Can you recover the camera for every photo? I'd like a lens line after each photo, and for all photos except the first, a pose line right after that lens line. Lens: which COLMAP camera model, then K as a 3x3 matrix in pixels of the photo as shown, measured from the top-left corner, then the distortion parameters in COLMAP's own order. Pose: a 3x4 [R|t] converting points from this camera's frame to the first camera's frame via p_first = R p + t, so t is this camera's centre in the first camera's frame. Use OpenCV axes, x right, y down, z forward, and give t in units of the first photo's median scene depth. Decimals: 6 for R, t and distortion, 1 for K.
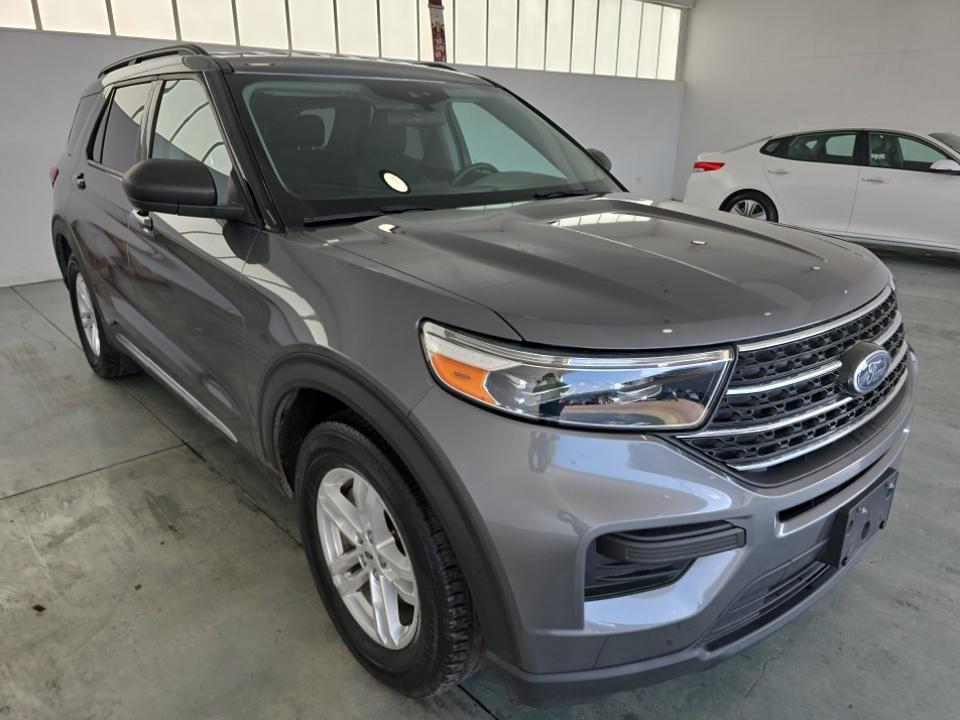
lens RADIAL K [[660.4, 0, 480.6], [0, 660.4, 373.8], [0, 0, 1]] dist [0.049074, -0.001249]
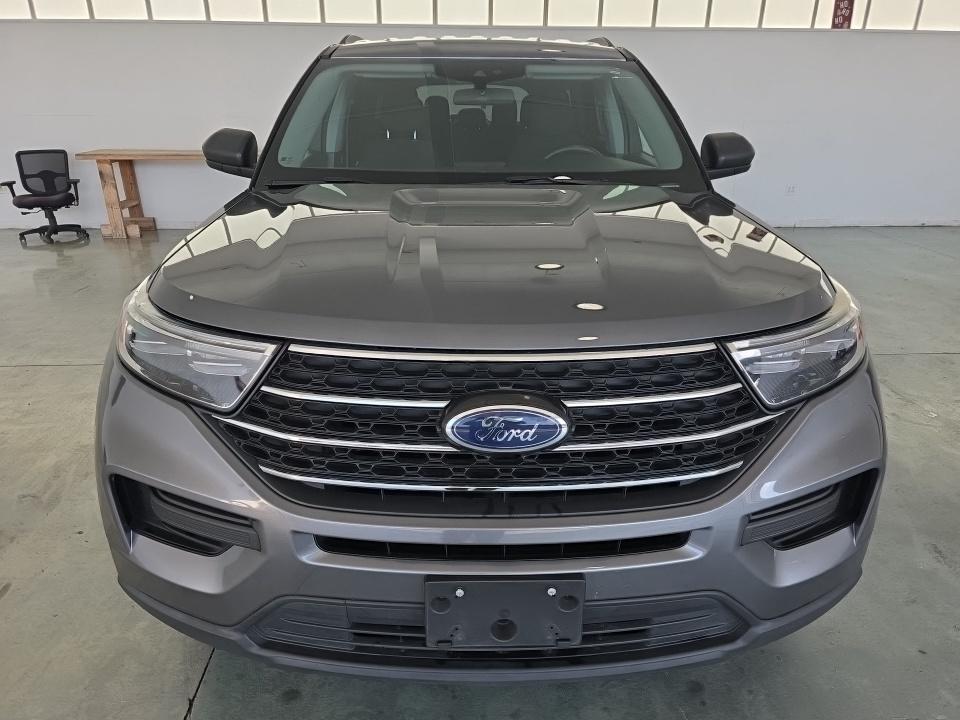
lens RADIAL K [[654.3, 0, 480.0], [0, 654.3, 360.0], [0, 0, 1]] dist [0.023229, 0.000312]
pose [[0.779520, 0.235182, -0.580550, 1.064673], [-0.225470, 0.970063, 0.090230, -0.153509], [0.584390, 0.060560, 0.809210, 0.388170]]
